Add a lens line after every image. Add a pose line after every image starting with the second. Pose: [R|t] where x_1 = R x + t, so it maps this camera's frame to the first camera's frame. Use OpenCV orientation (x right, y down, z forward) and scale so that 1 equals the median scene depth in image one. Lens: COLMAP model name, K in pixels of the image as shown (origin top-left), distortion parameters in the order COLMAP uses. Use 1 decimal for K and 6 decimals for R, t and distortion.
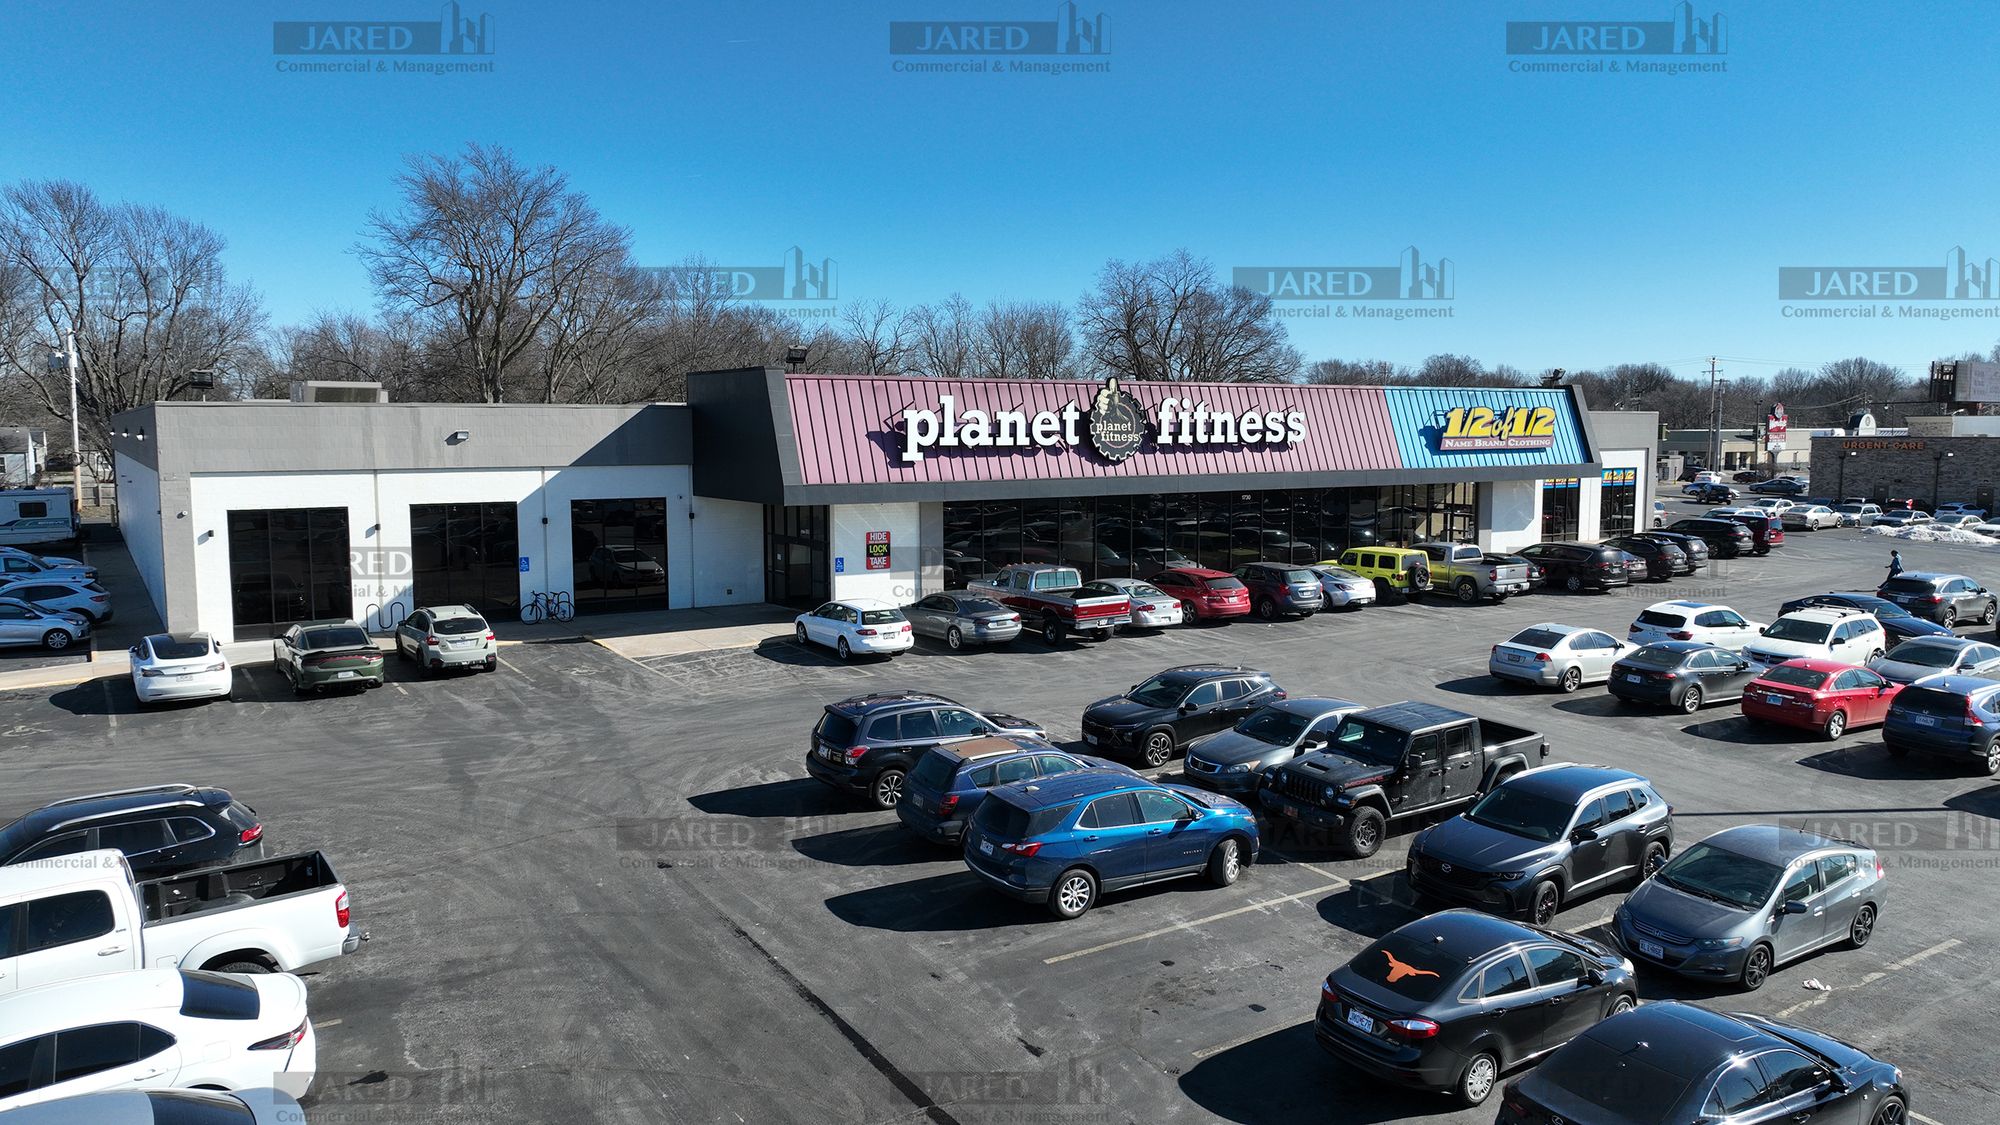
lens RADIAL K [[1355.2, 0, 1000.0], [0, 1355.2, 562.5], [0, 0, 1]] dist [-0.001157, -0.000462]
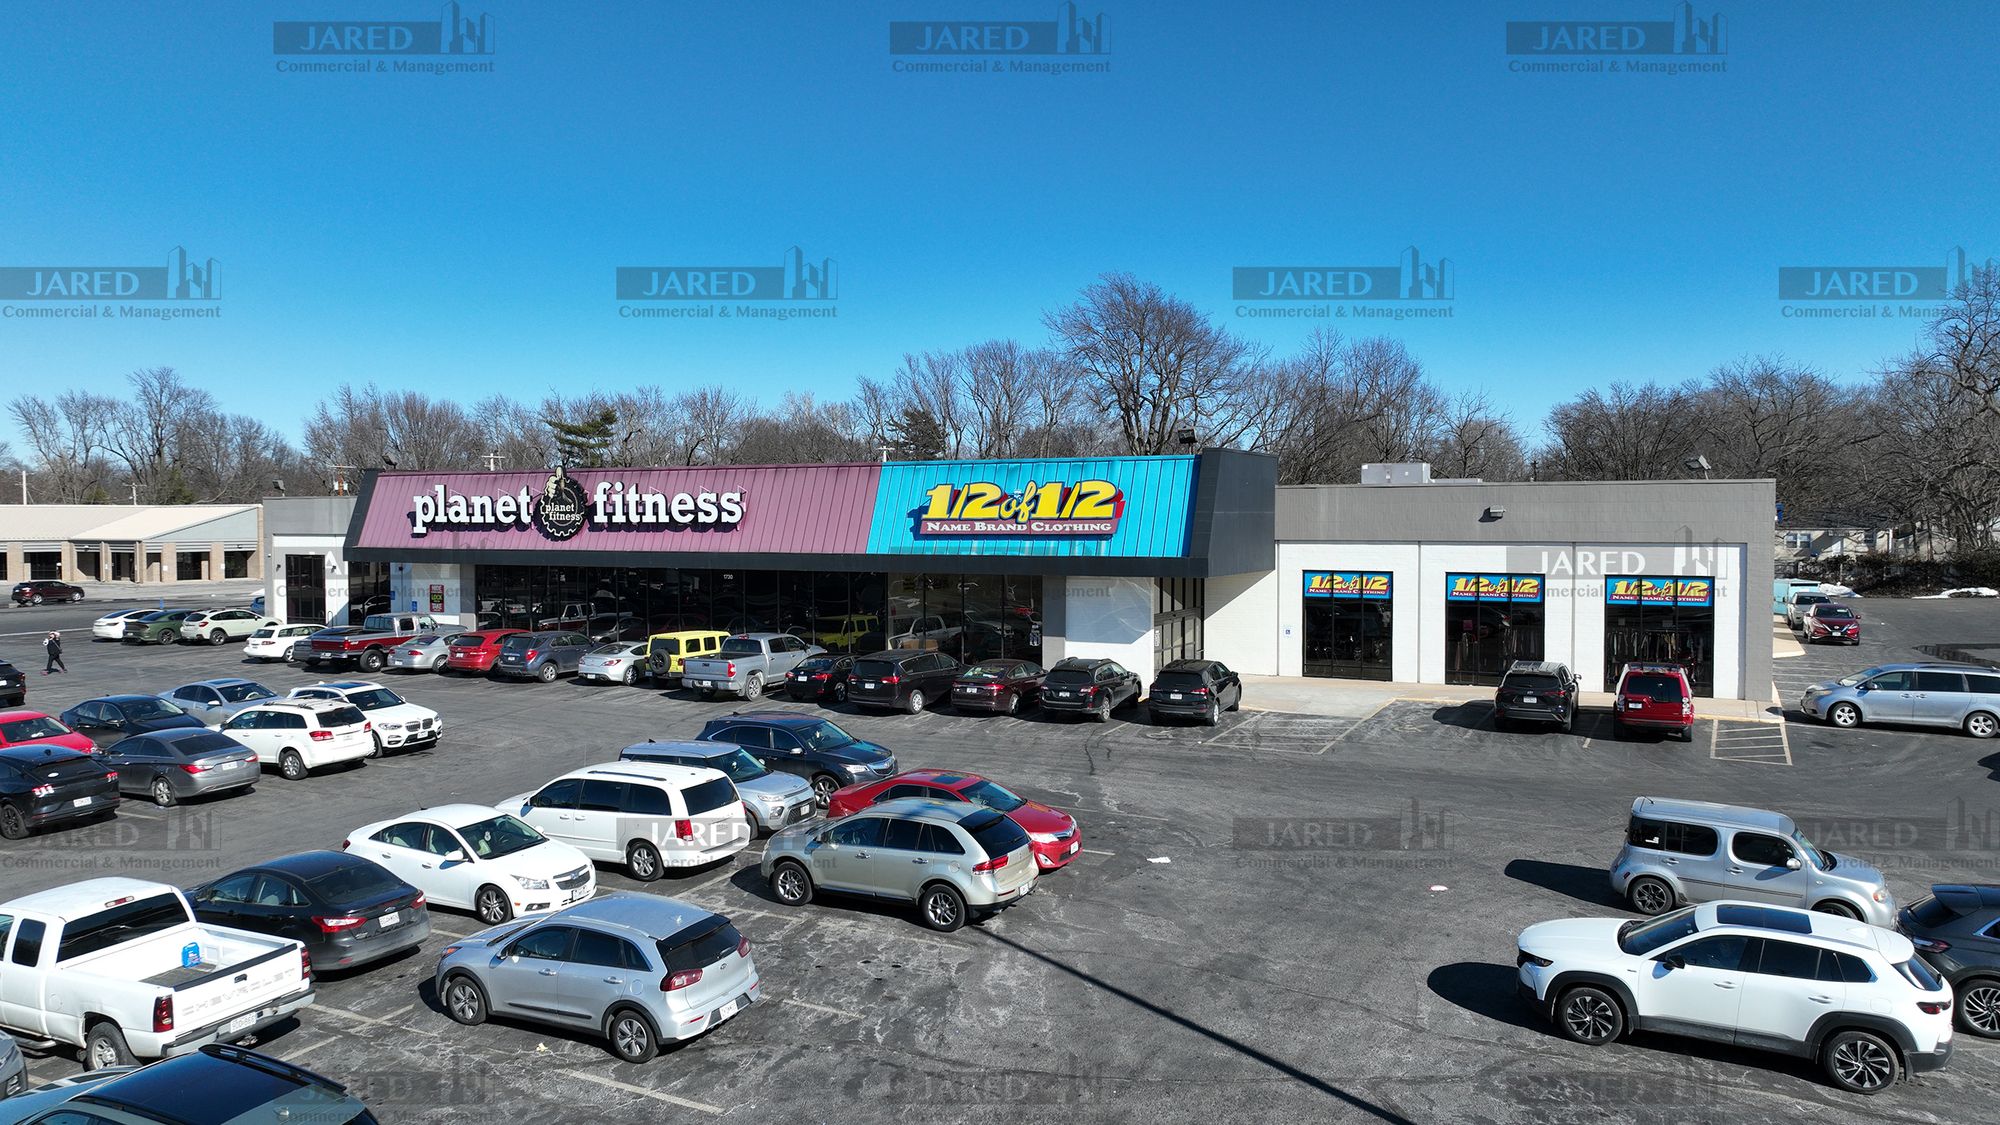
lens RADIAL K [[1334.4, 0, 1000.0], [0, 1334.4, 562.5], [0, 0, 1]] dist [-0.006221, -0.001185]
pose [[0.550021, 0.033956, -0.834461, 1.211631], [-0.080519, 0.996675, -0.012516, -0.066690], [0.831261, 0.074074, 0.550926, 0.659422]]
